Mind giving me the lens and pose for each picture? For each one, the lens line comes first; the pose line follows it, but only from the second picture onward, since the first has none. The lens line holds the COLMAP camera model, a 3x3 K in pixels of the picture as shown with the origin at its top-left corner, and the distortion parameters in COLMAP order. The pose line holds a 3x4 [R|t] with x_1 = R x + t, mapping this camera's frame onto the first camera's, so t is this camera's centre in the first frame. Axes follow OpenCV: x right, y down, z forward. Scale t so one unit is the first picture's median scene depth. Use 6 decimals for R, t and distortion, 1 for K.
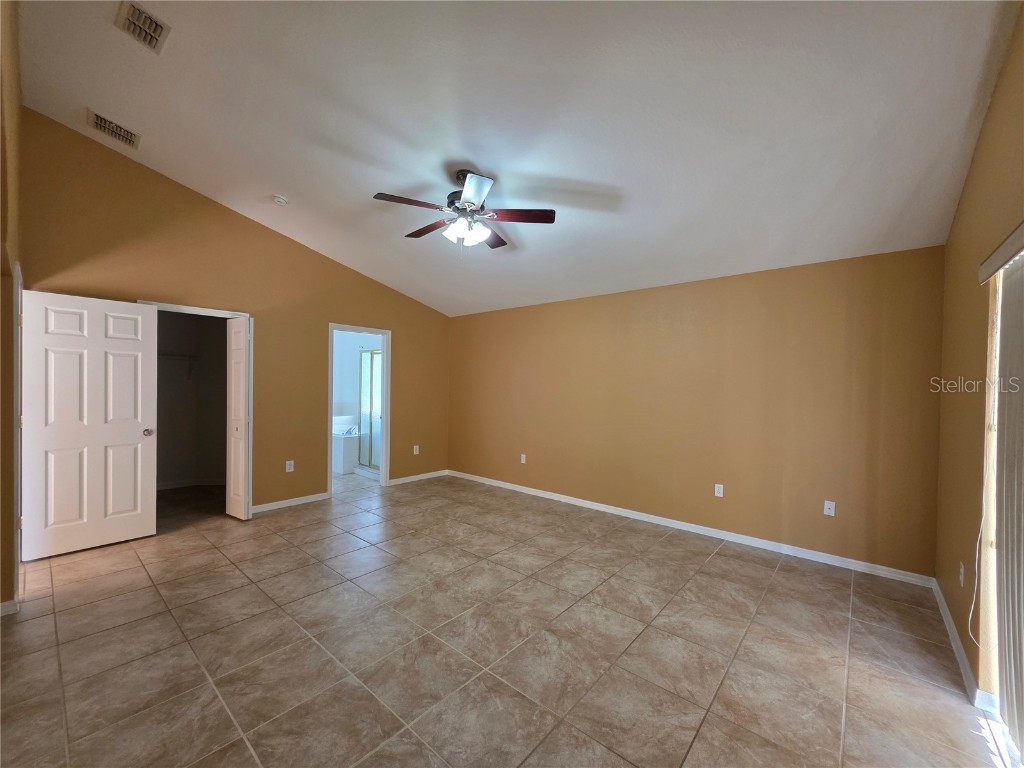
lens RADIAL K [[410.4, 0, 516.0], [0, 410.4, 387.9], [0, 0, 1]] dist [0.000234, 0.001083]
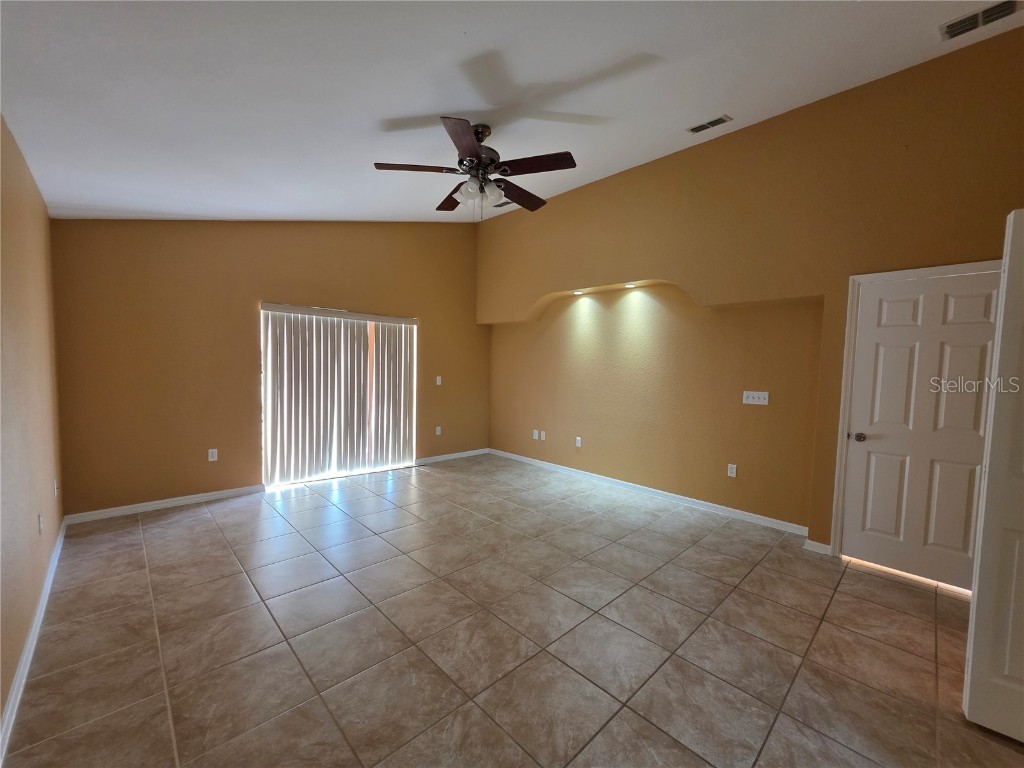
lens RADIAL K [[410.4, 0, 515.8], [0, 410.4, 385.4], [0, 0, 1]] dist [0.000234, 0.001083]
pose [[-0.994778, -0.046709, 0.090744, -0.265804], [-0.041494, 0.997423, 0.058536, -0.015993], [-0.093245, 0.054465, -0.994152, 1.675736]]
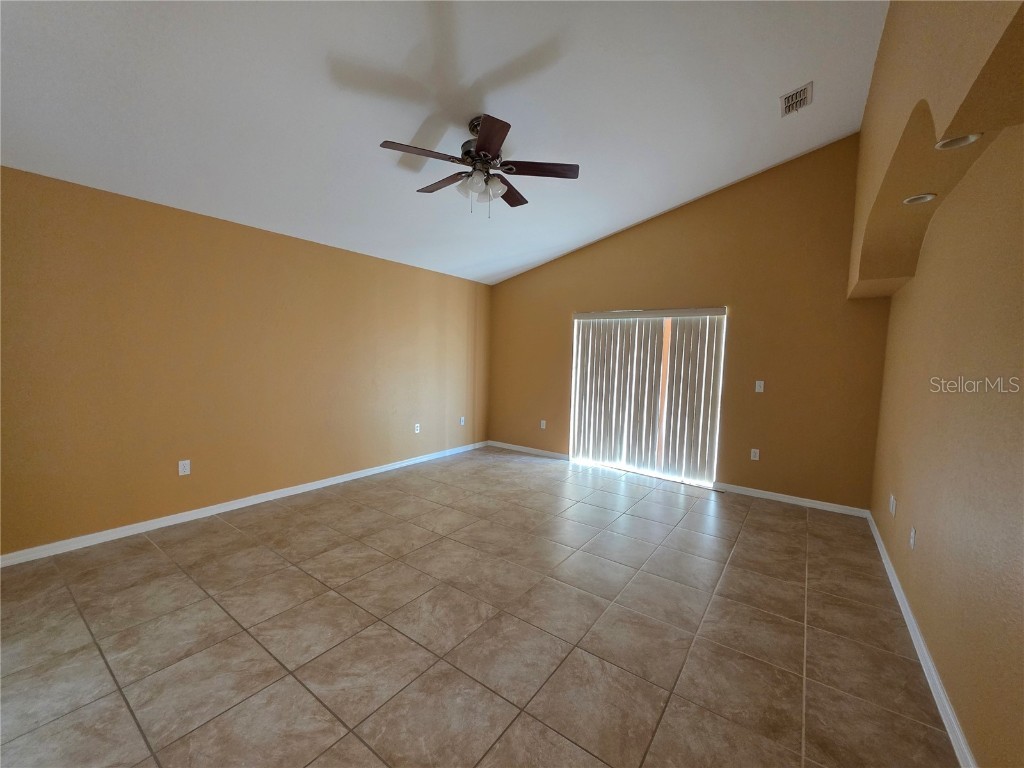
lens RADIAL K [[410.4, 0, 518.7], [0, 410.4, 383.1], [0, 0, 1]] dist [0.000234, 0.001083]
pose [[-0.085761, -0.084029, 0.992766, -0.951868], [-0.021887, 0.996355, 0.082442, -0.019868], [-0.996075, -0.014659, -0.087288, 0.866702]]
